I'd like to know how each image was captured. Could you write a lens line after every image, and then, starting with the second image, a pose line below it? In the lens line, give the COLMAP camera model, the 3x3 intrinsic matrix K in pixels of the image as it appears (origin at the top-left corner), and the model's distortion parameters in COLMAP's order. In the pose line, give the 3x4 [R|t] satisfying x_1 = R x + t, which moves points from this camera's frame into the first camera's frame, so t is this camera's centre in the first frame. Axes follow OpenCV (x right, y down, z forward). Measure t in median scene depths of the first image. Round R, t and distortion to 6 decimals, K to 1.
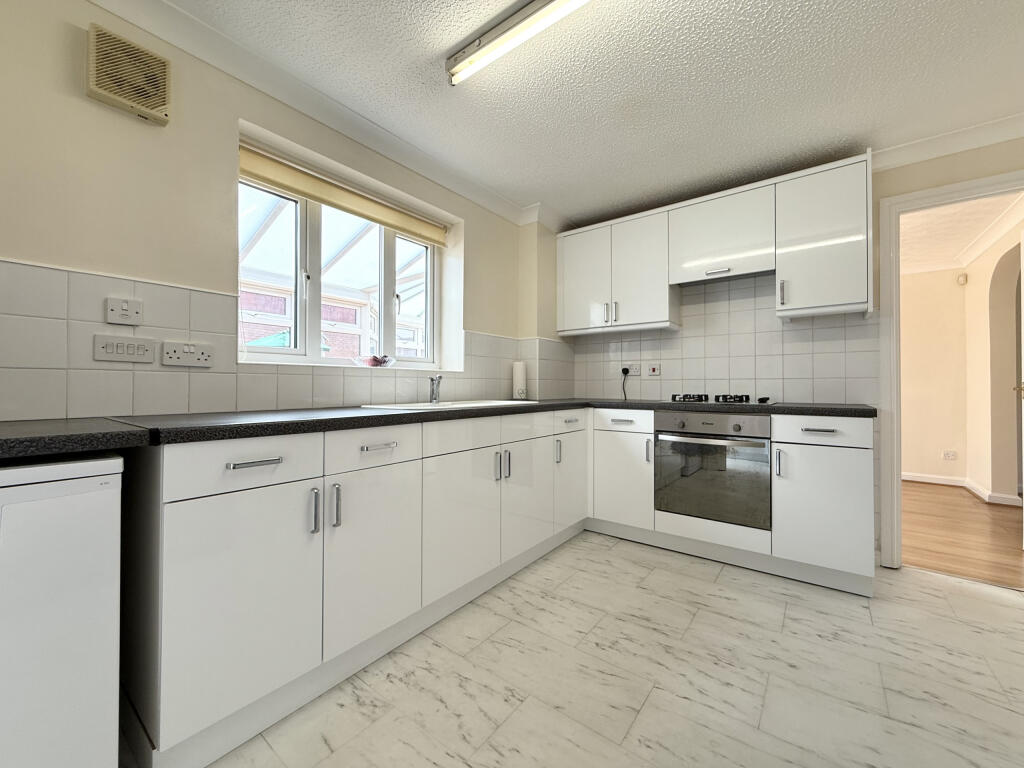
lens RADIAL K [[407.5, 0, 510.9], [0, 407.5, 384.4], [0, 0, 1]] dist [0.002728, 0.001178]
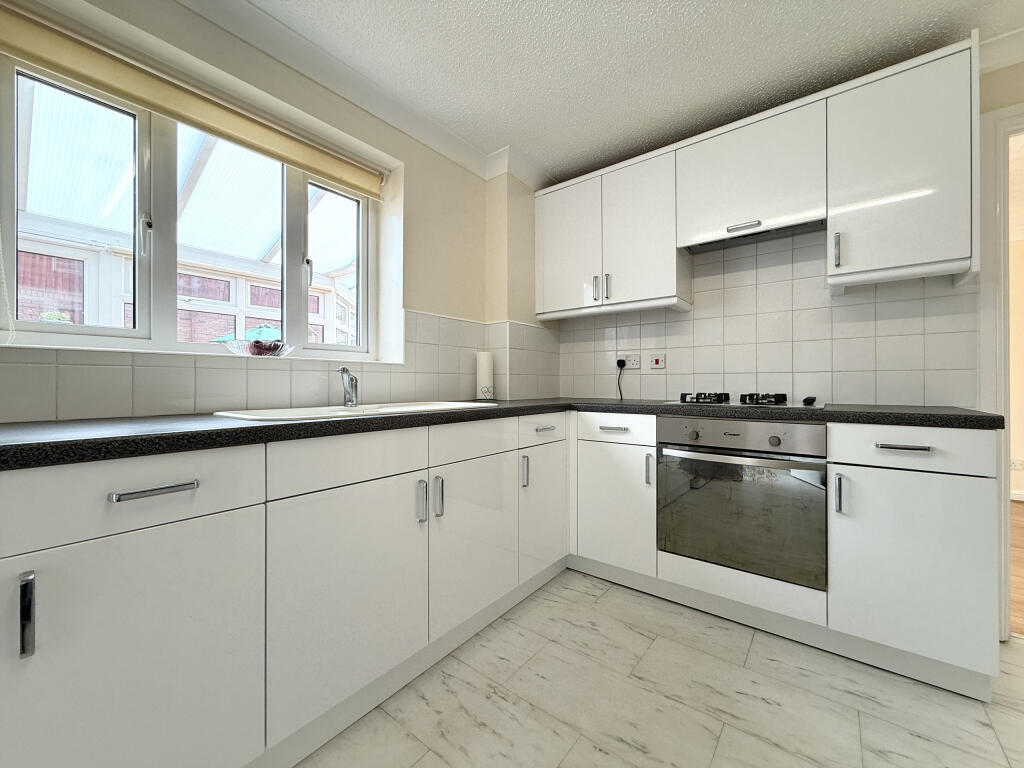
lens RADIAL K [[407.5, 0, 510.6], [0, 407.5, 384.6], [0, 0, 1]] dist [0.002728, 0.001178]
pose [[0.999894, -0.003198, -0.014209, 0.112670], [0.003308, 0.999964, 0.007753, 0.002588], [0.014184, -0.007800, 0.999869, 0.297510]]
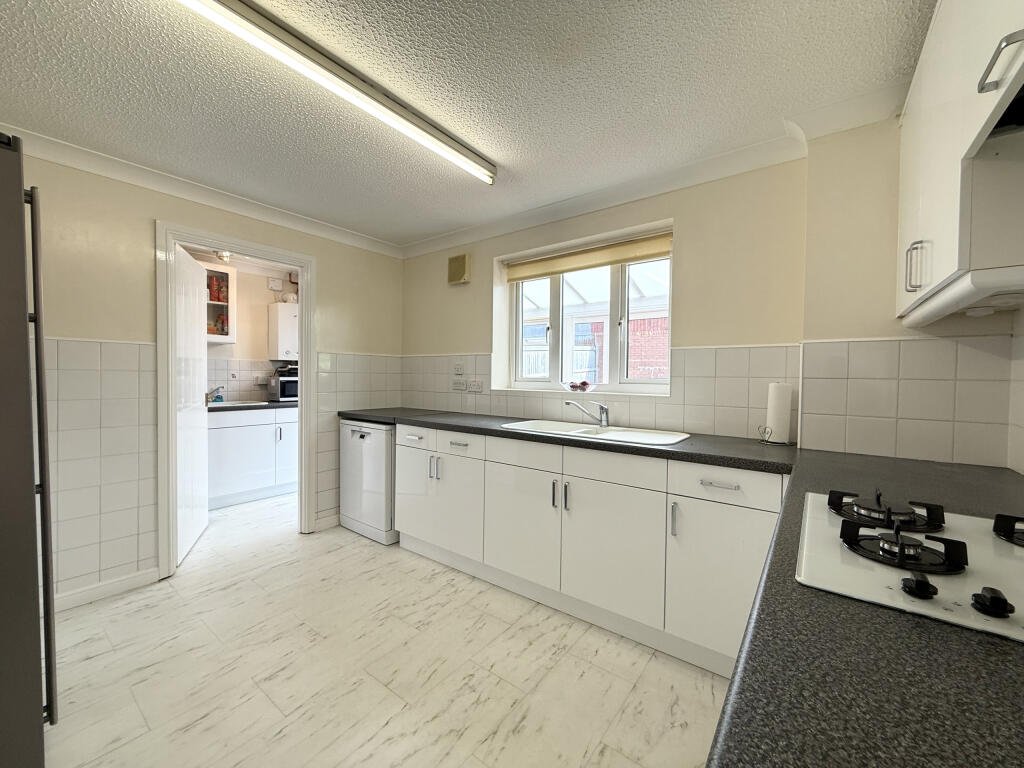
lens RADIAL K [[407.5, 0, 508.2], [0, 407.5, 384.7], [0, 0, 1]] dist [0.002728, 0.001178]
pose [[0.003434, 0.021992, -0.999752, 0.895768], [-0.008089, 0.999726, 0.021963, -0.086705], [0.999961, 0.008011, 0.003611, 0.791880]]
